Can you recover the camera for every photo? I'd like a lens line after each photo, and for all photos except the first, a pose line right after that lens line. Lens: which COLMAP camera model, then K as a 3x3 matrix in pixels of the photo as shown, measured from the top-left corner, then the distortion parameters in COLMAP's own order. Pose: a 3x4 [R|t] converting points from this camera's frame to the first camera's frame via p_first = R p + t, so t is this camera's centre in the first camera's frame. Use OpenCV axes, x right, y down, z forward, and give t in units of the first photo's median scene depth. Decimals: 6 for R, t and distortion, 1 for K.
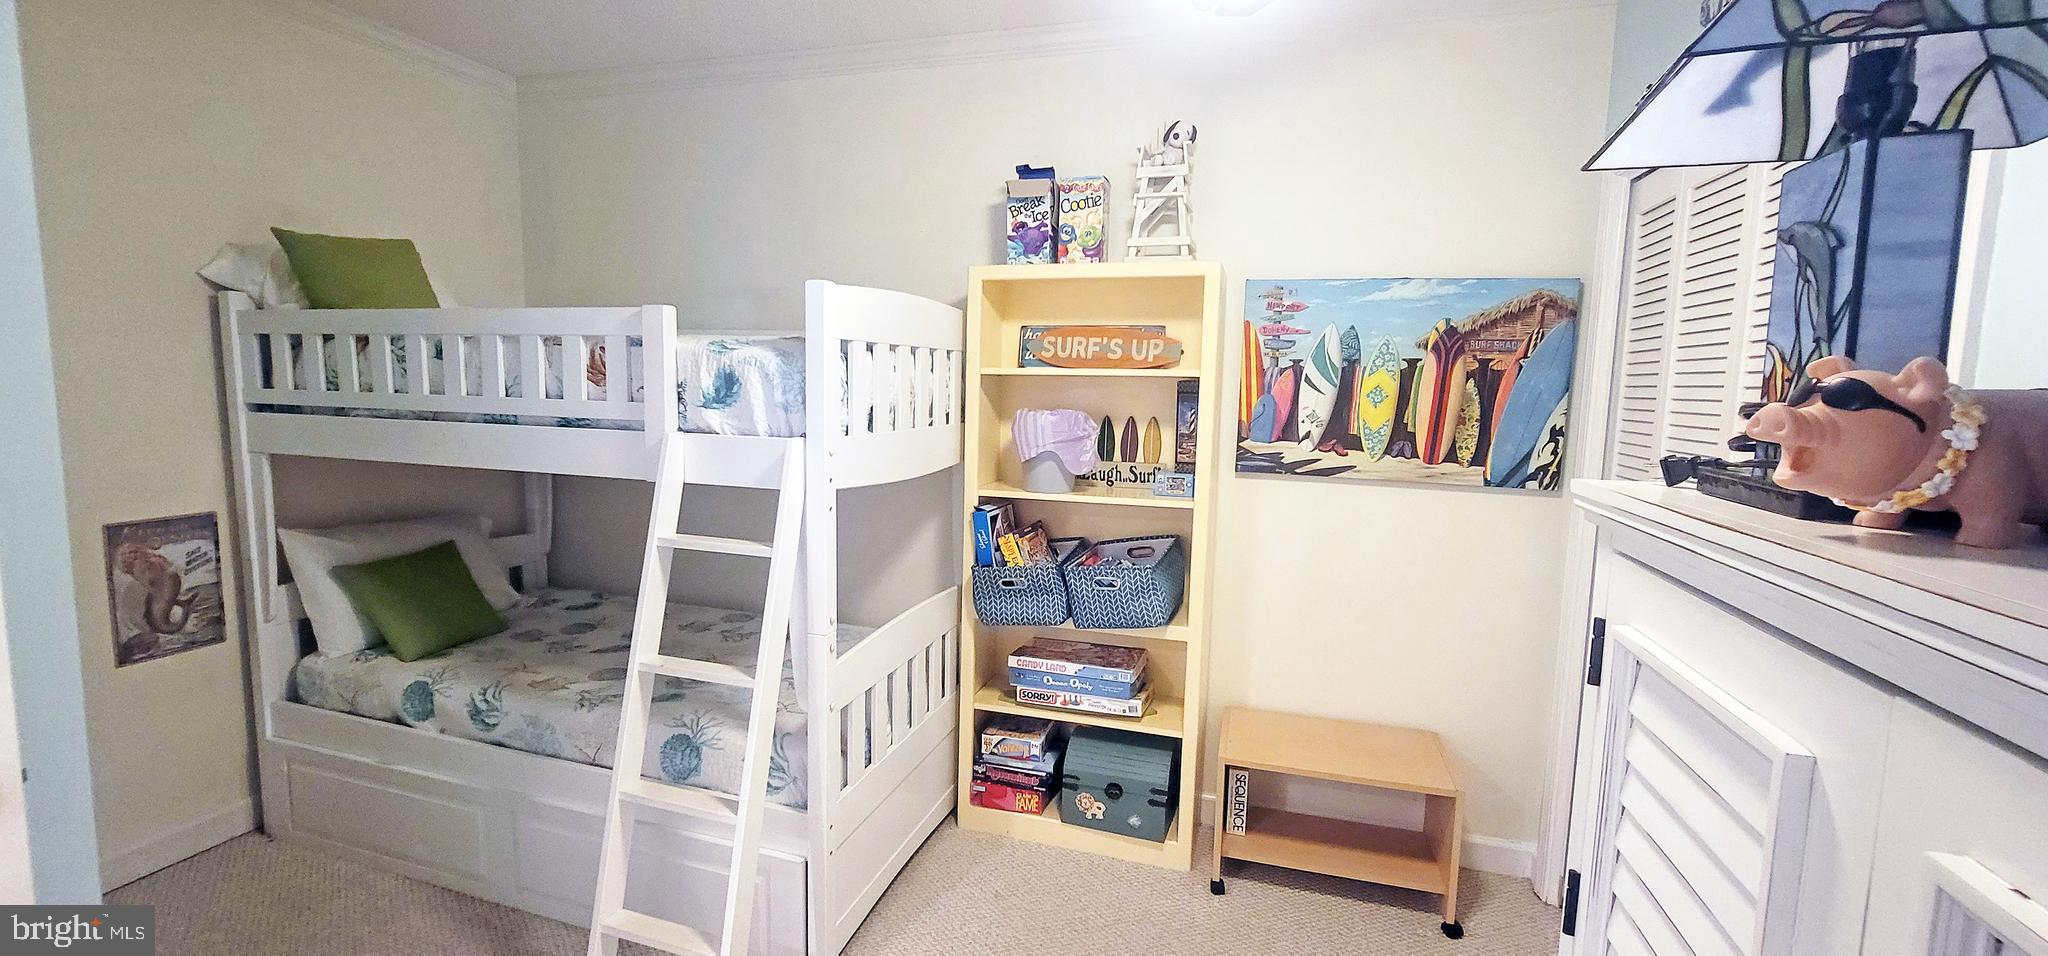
lens RADIAL K [[833.0, 0, 1014.9], [0, 833.0, 469.1], [0, 0, 1]] dist [-0.002595, 0.000630]
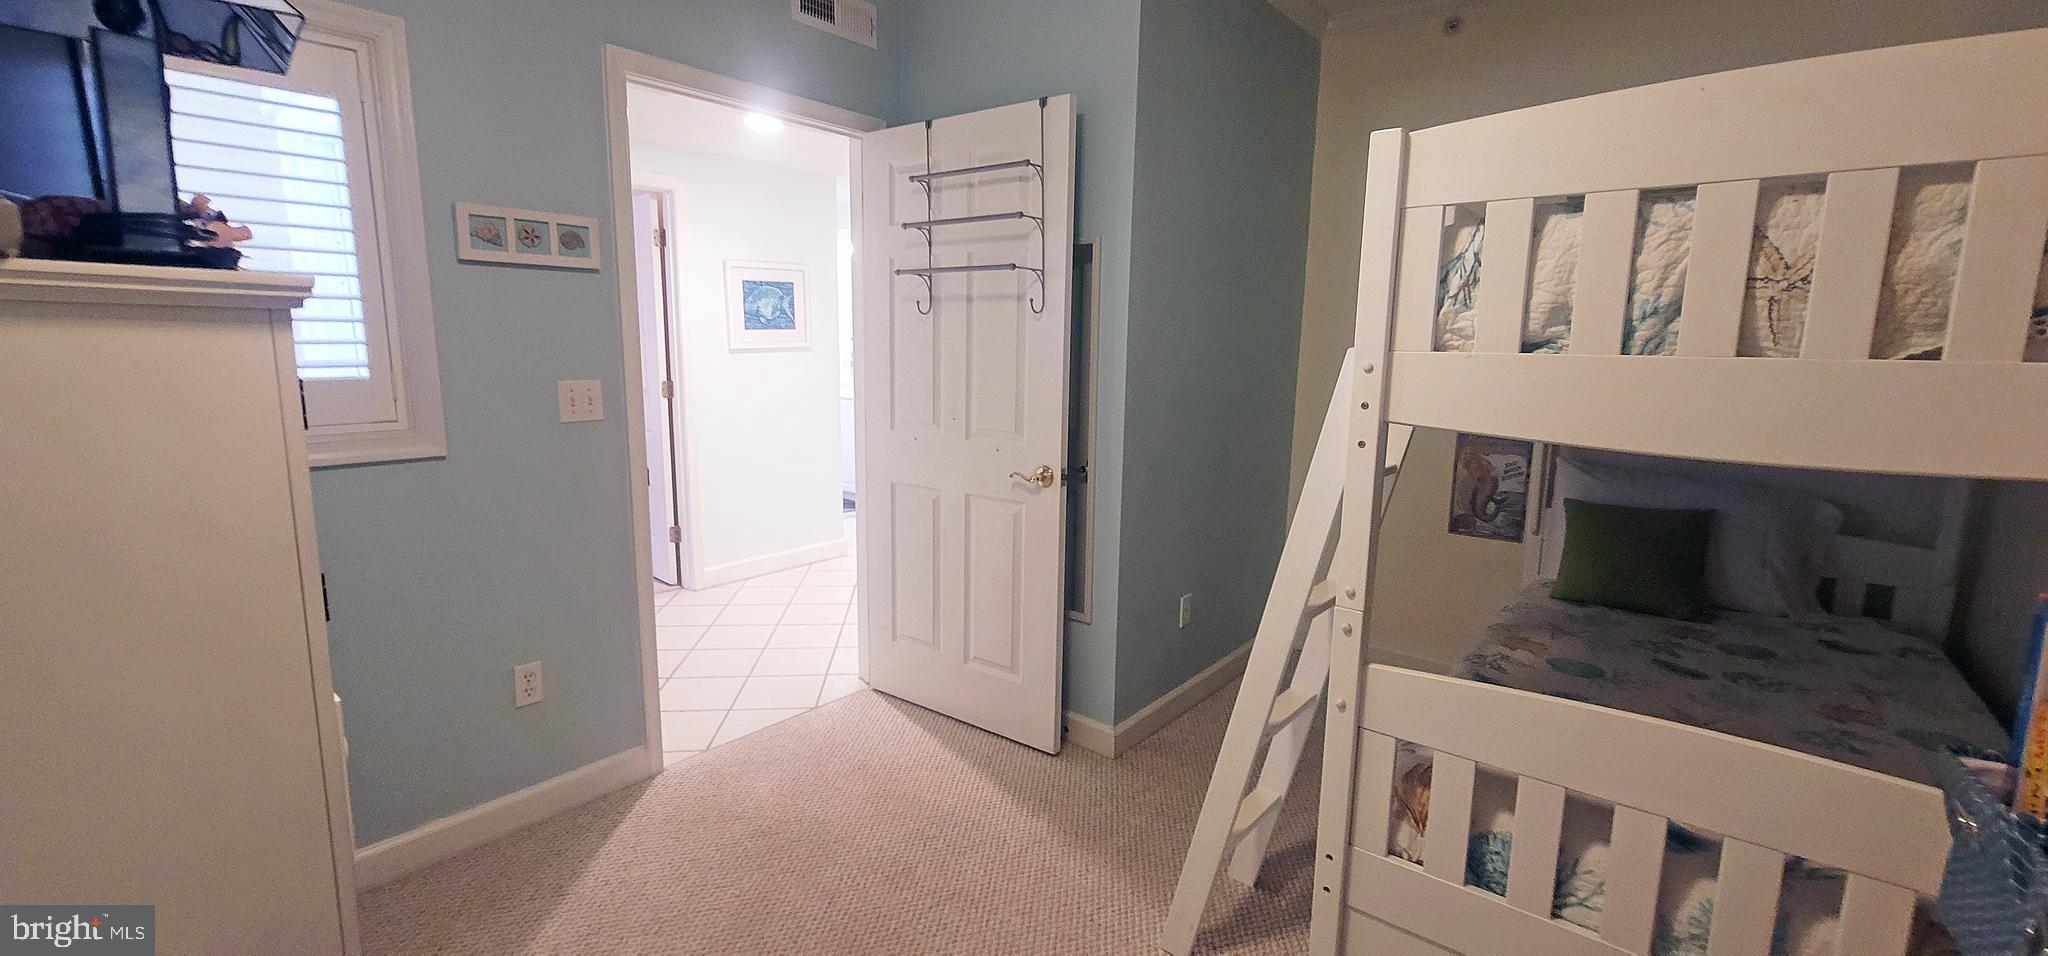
lens RADIAL K [[833.0, 0, 1019.3], [0, 833.0, 470.7], [0, 0, 1]] dist [-0.002595, 0.000630]
pose [[-0.353506, 0.121303, -0.927534, 0.446803], [-0.123977, 0.976734, 0.174989, -0.018966], [0.927180, 0.176852, -0.330242, 0.729897]]
